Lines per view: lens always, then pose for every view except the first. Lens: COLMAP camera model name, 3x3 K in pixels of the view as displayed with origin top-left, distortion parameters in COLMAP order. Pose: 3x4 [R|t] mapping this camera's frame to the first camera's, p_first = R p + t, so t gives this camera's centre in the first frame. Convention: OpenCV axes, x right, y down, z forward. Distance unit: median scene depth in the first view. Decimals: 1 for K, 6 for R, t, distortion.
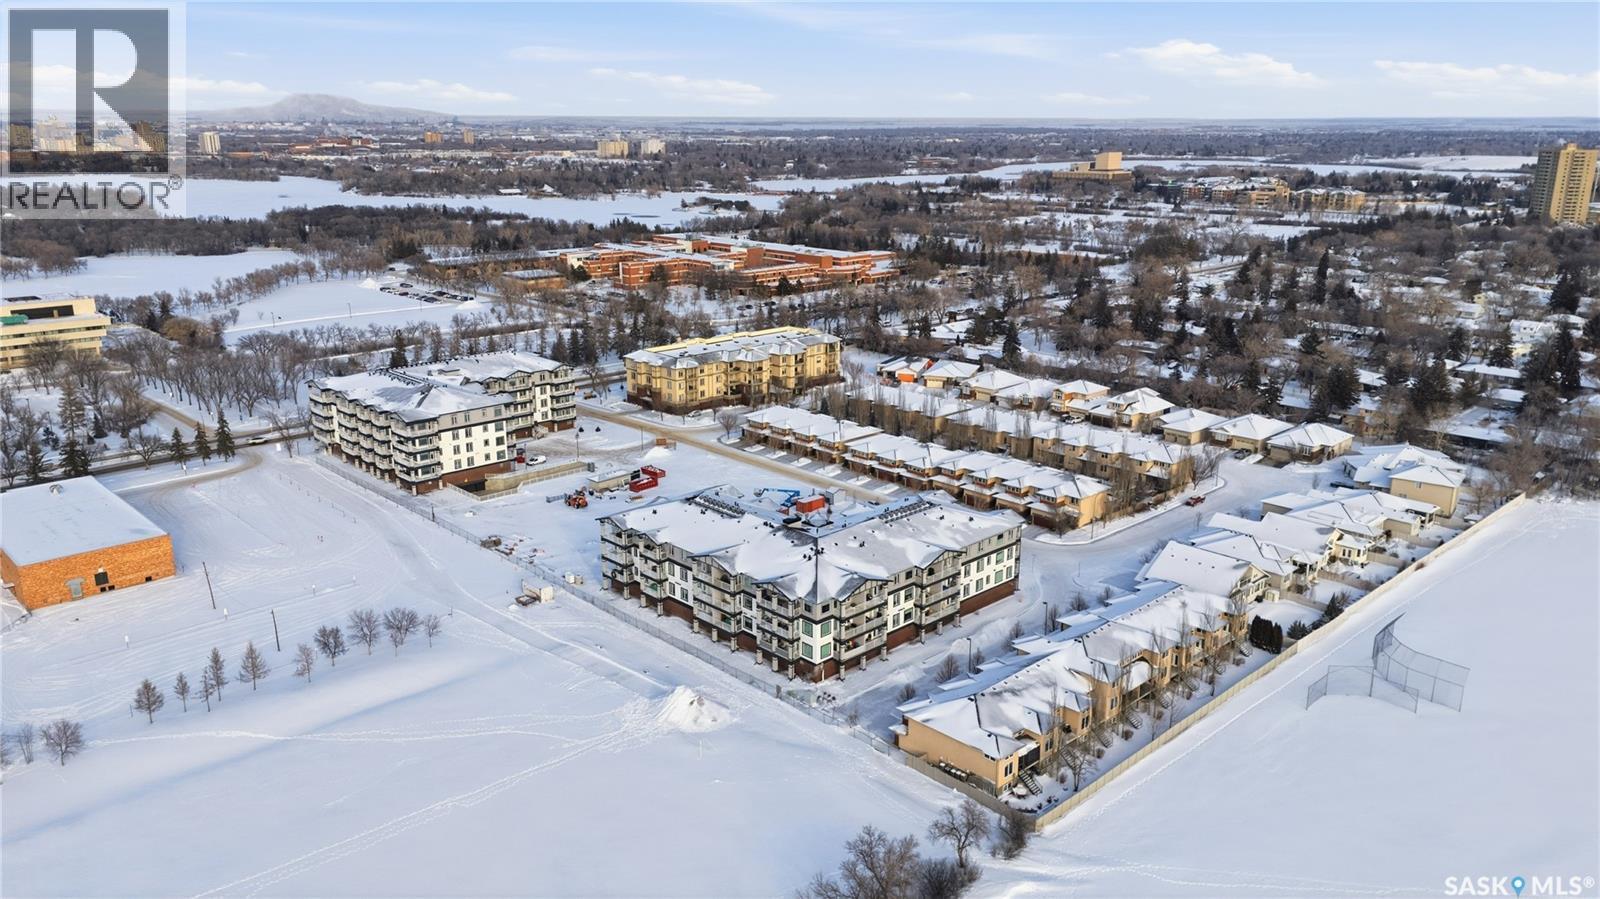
lens RADIAL K [[1155.3, 0, 800.0], [0, 1155.3, 449.5], [0, 0, 1]] dist [0.083054, 0.000319]
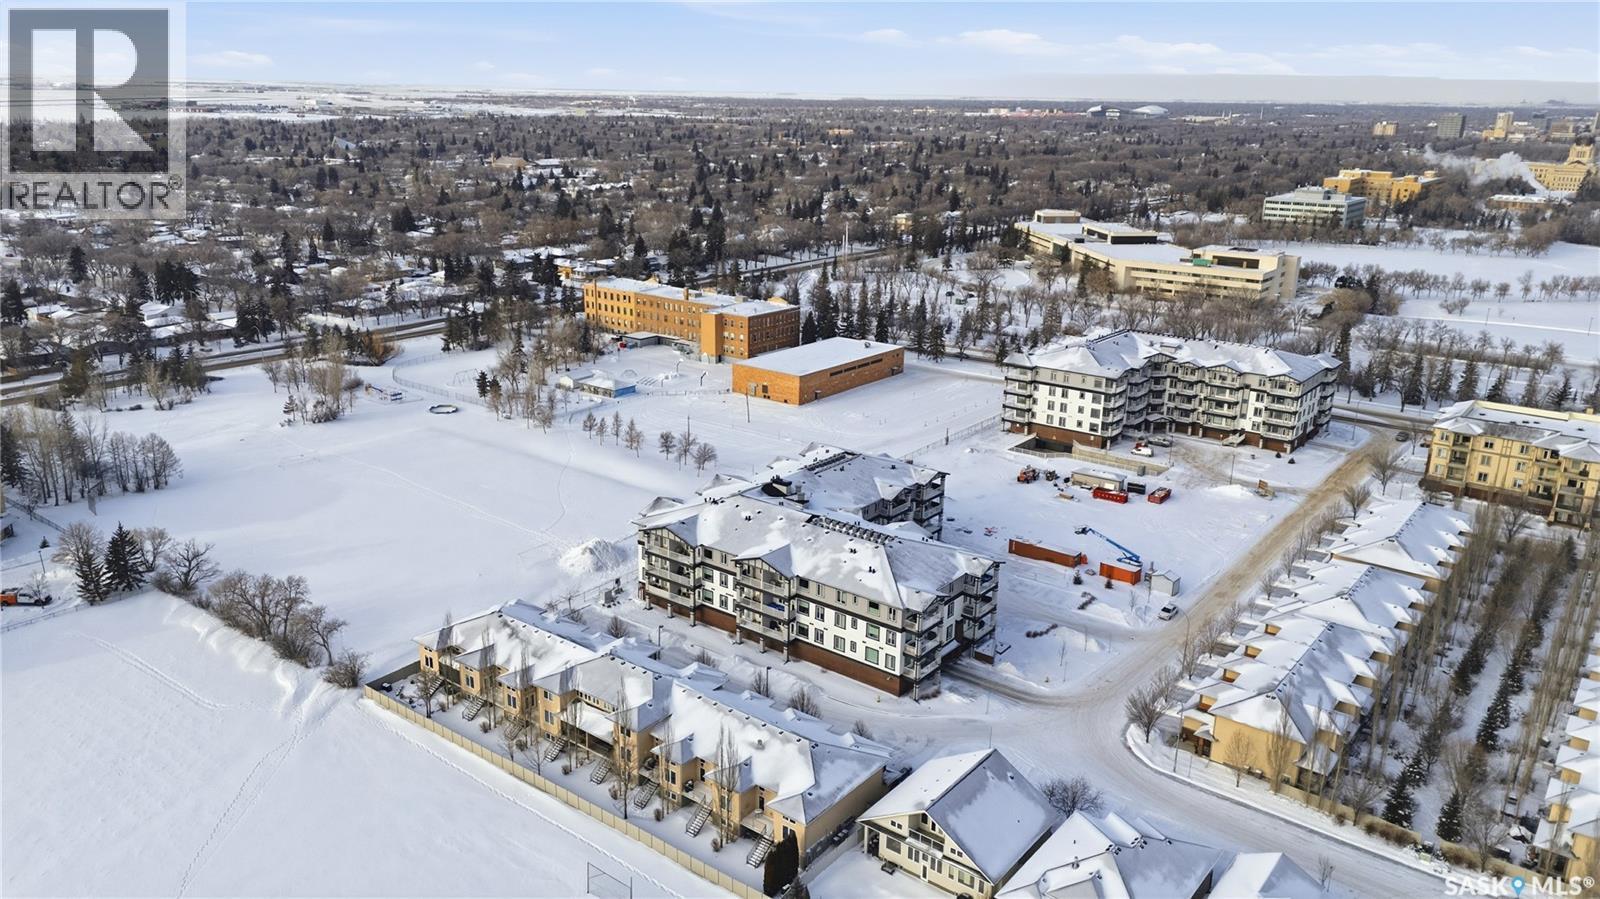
lens RADIAL K [[1155.3, 0, 800.0], [0, 1155.3, 449.5], [0, 0, 1]] dist [0.083054, 0.000319]
pose [[0.146155, 0.292620, -0.944993, 0.658907], [-0.286103, 0.926933, 0.242778, -0.149858], [0.946987, 0.234883, 0.219195, 0.568001]]
